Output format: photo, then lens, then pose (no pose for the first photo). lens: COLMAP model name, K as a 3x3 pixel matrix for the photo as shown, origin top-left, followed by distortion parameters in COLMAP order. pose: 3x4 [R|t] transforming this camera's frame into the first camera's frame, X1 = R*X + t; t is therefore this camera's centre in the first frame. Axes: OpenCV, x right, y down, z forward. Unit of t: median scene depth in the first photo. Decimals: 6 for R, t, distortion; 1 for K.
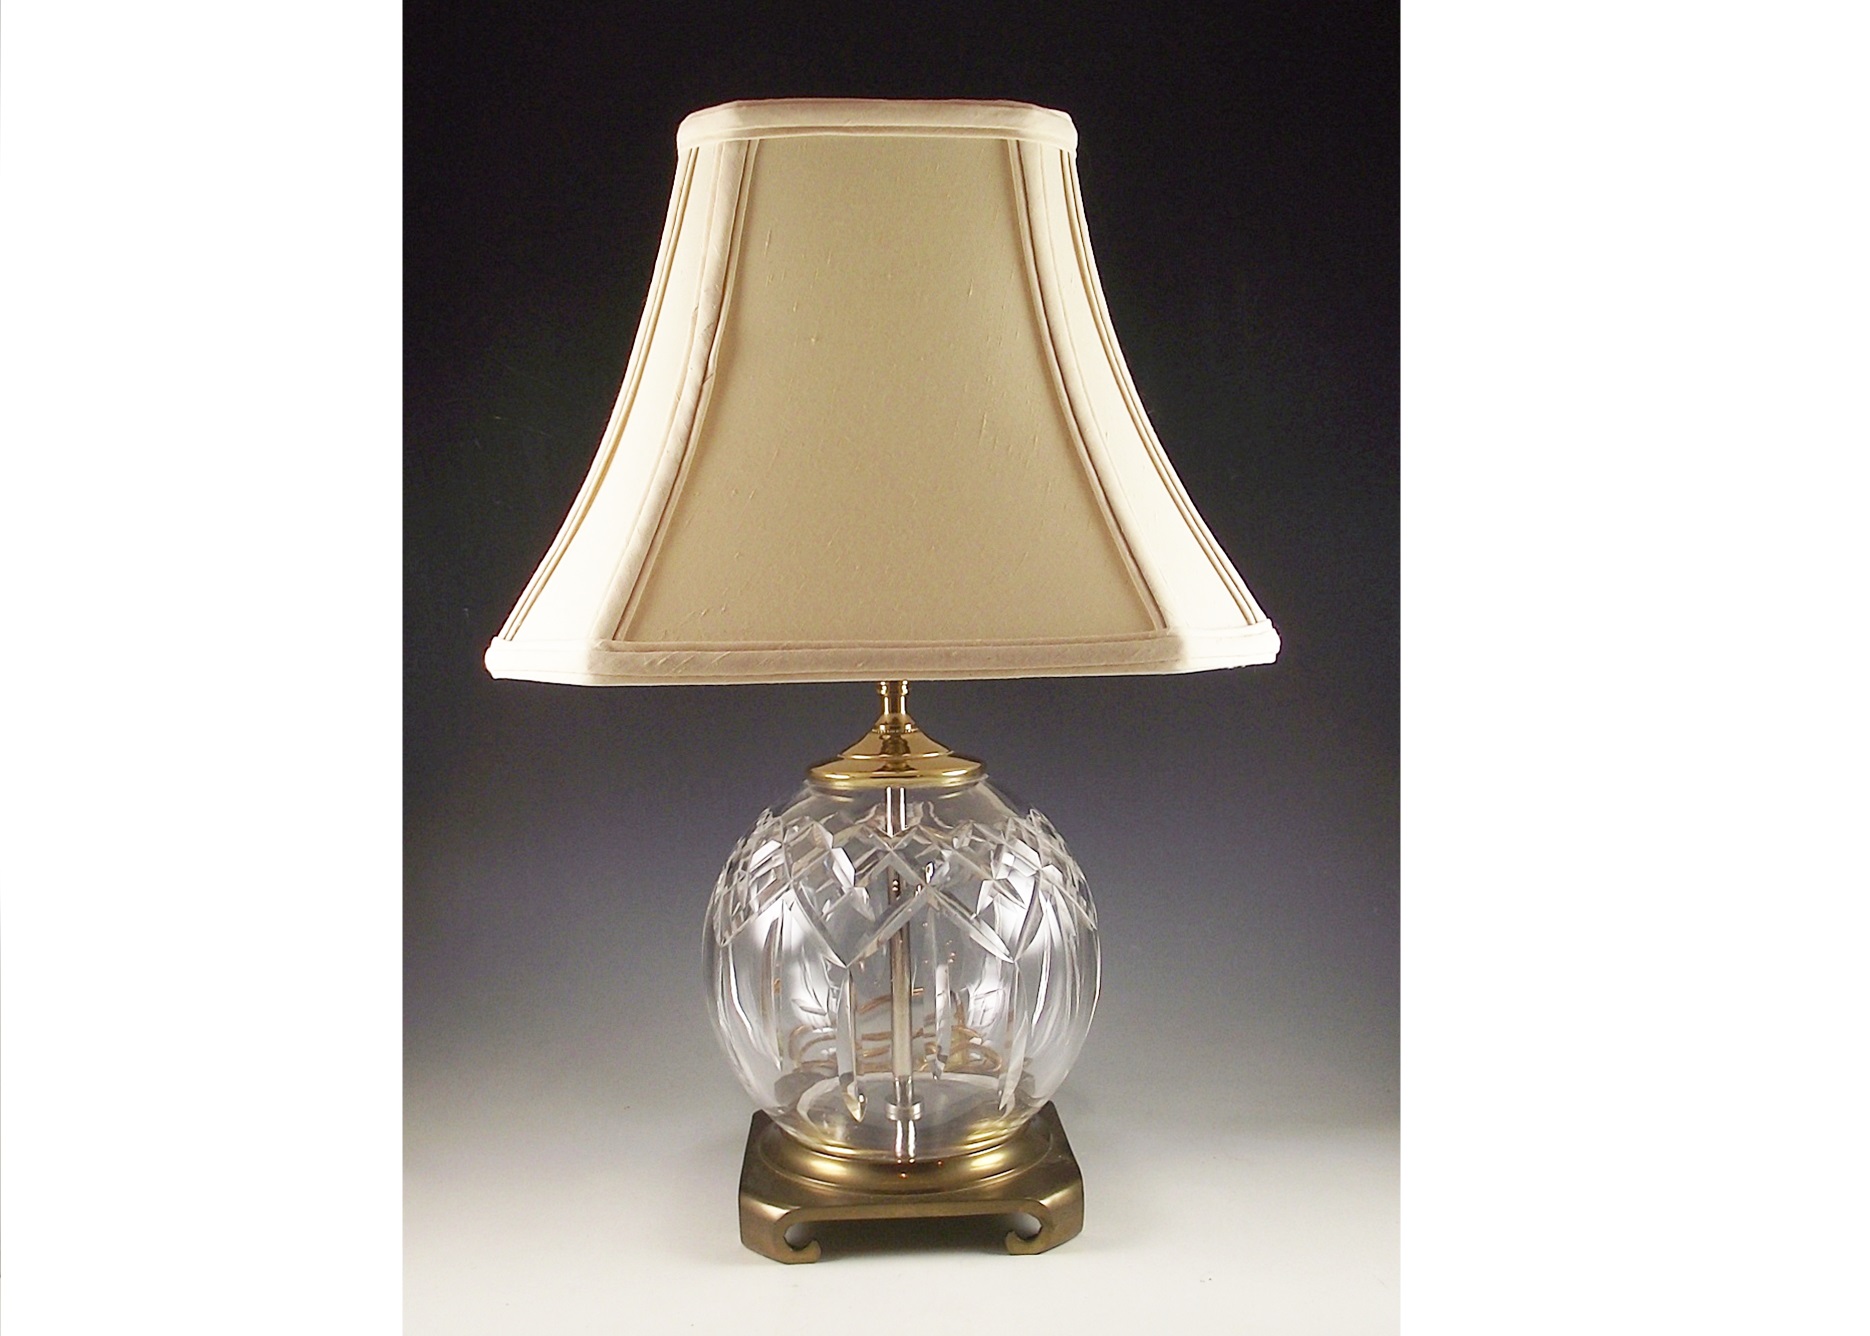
lens RADIAL K [[1789.6, 0, 926.3], [0, 1789.6, 671.2], [0, 0, 1]] dist [0.002395, -0.000369]
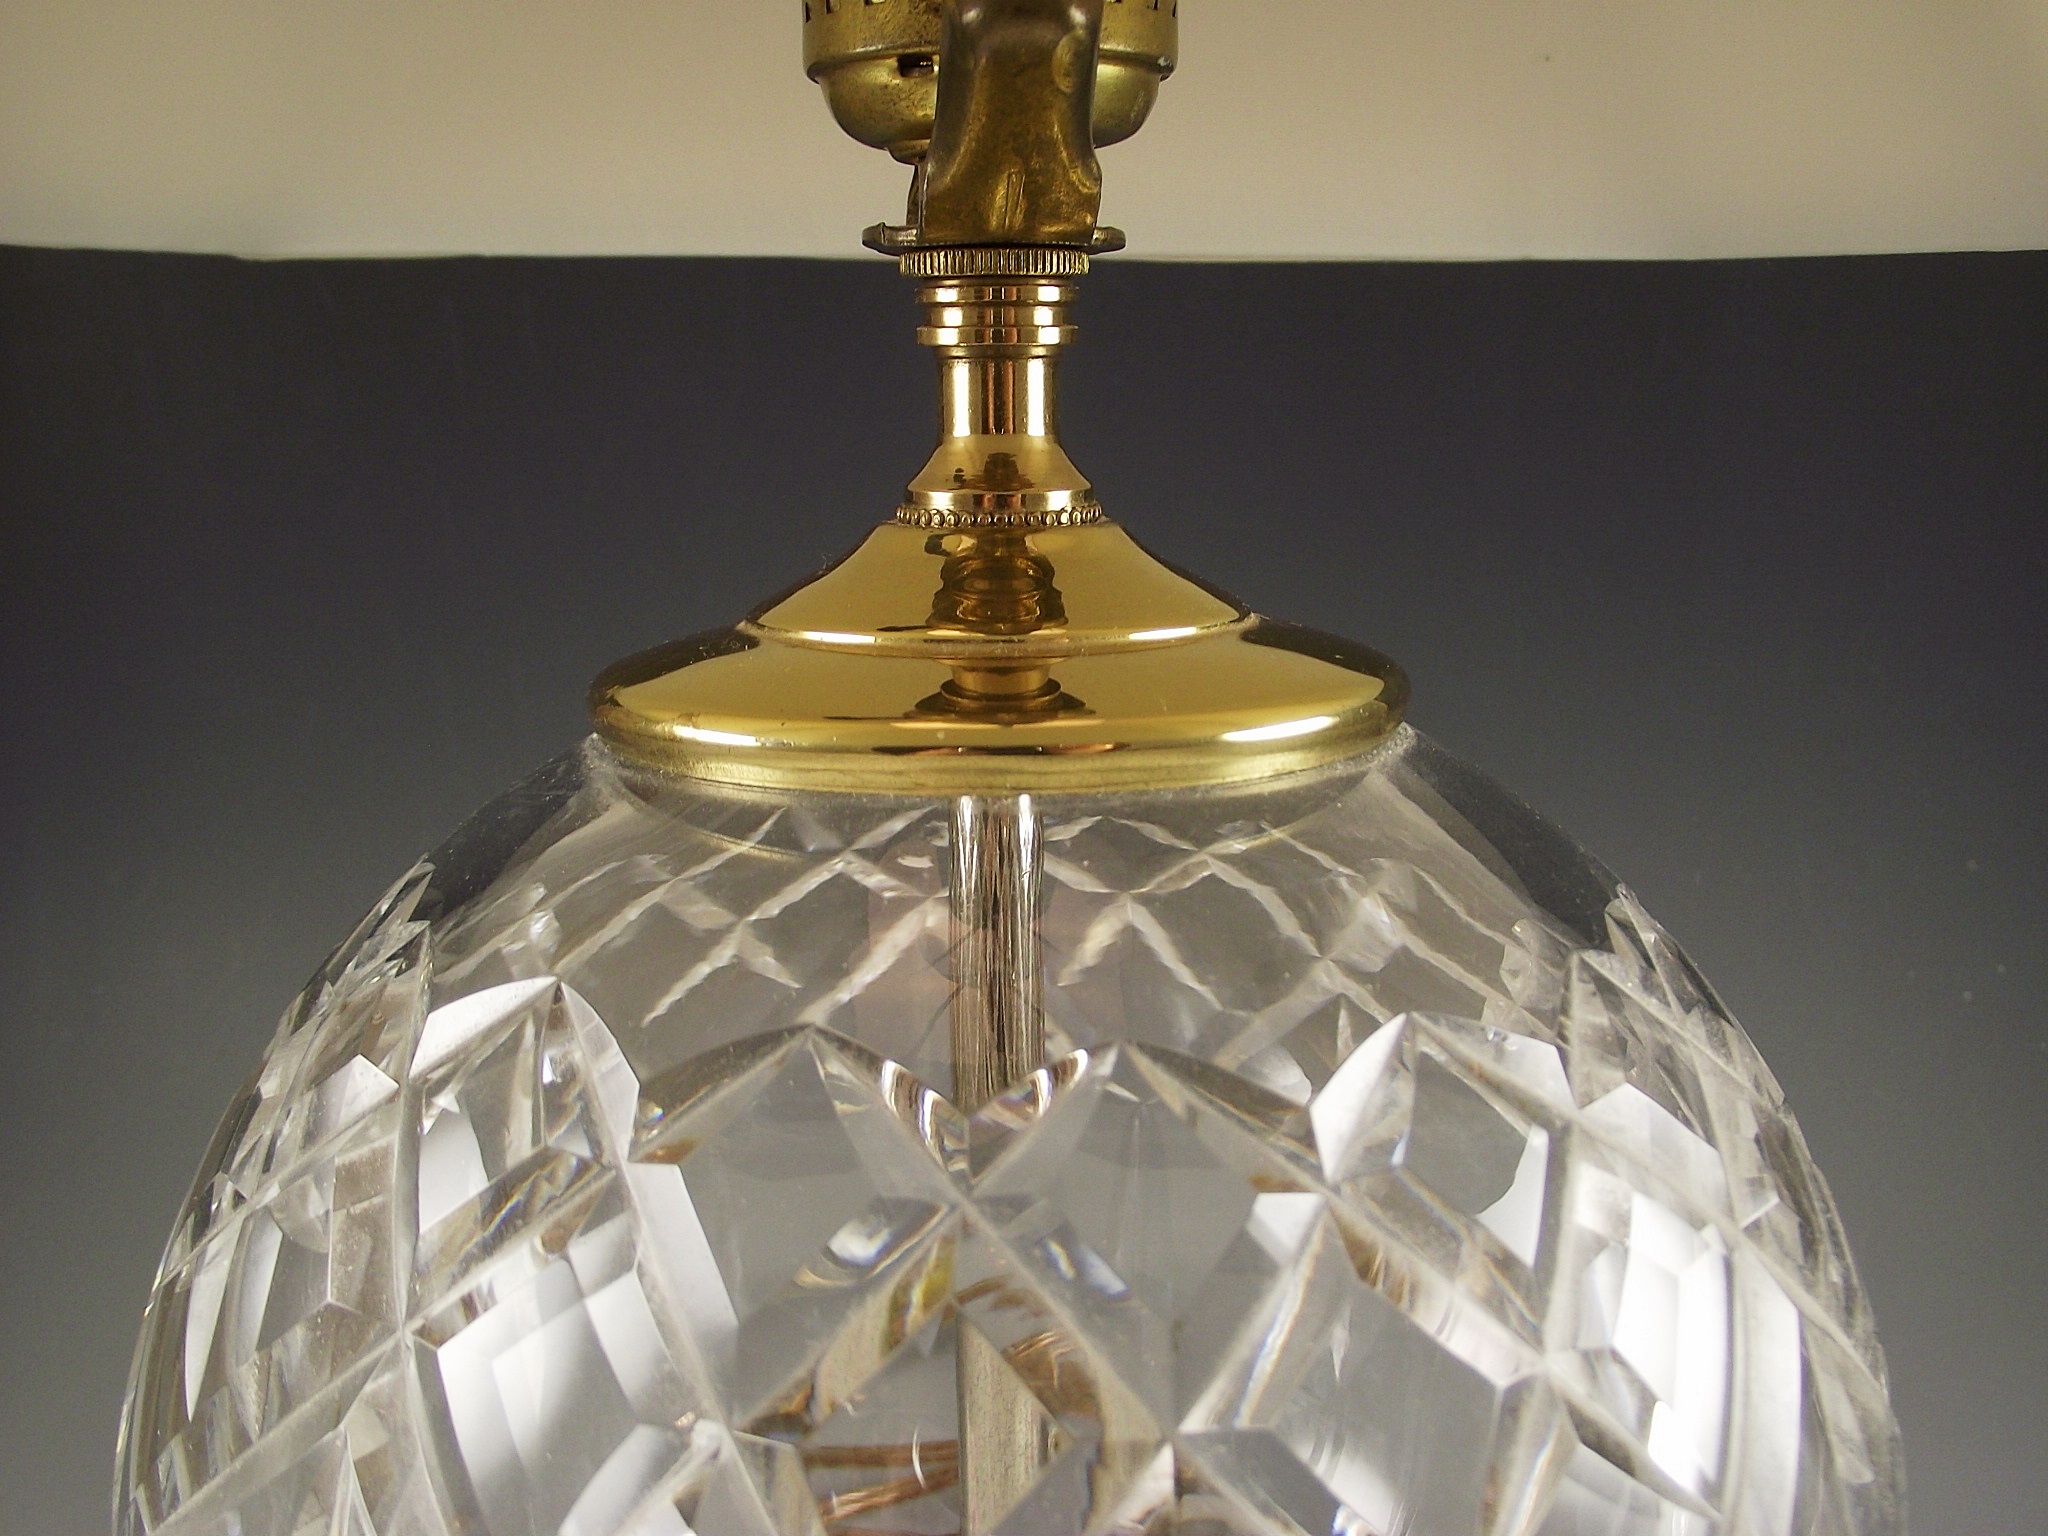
lens RADIAL K [[2106.9, 0, 1007.9], [0, 2106.9, 771.5], [0, 0, 1]] dist [-0.010588, 0.000000]
pose [[0.999794, 0.019900, -0.004100, -0.014908], [-0.018801, 0.982618, 0.184684, 0.016468], [0.007704, -0.184569, 0.982789, 0.751736]]
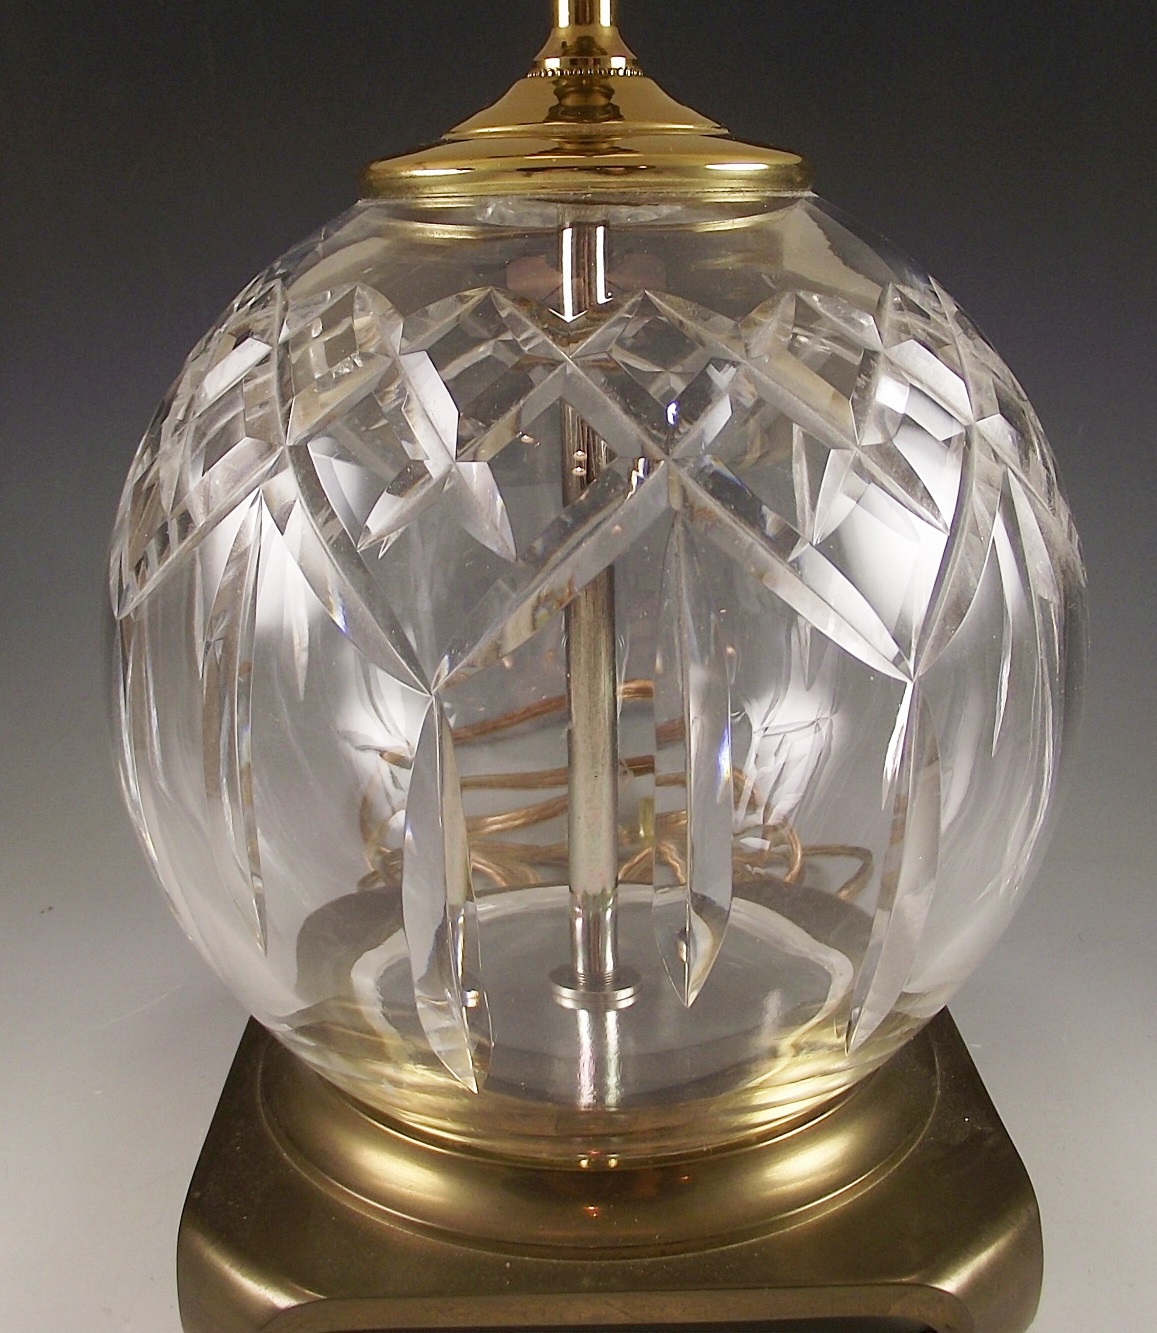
lens RADIAL K [[2070.6, 0, 584.7], [0, 2070.6, 667.0], [0, 0, 1]] dist [-0.044986, 0.000000]
pose [[0.999745, 0.016053, -0.015900, -0.008384], [-0.012522, 0.979409, 0.201496, 0.070516], [0.018807, -0.201246, 0.979360, 0.539075]]
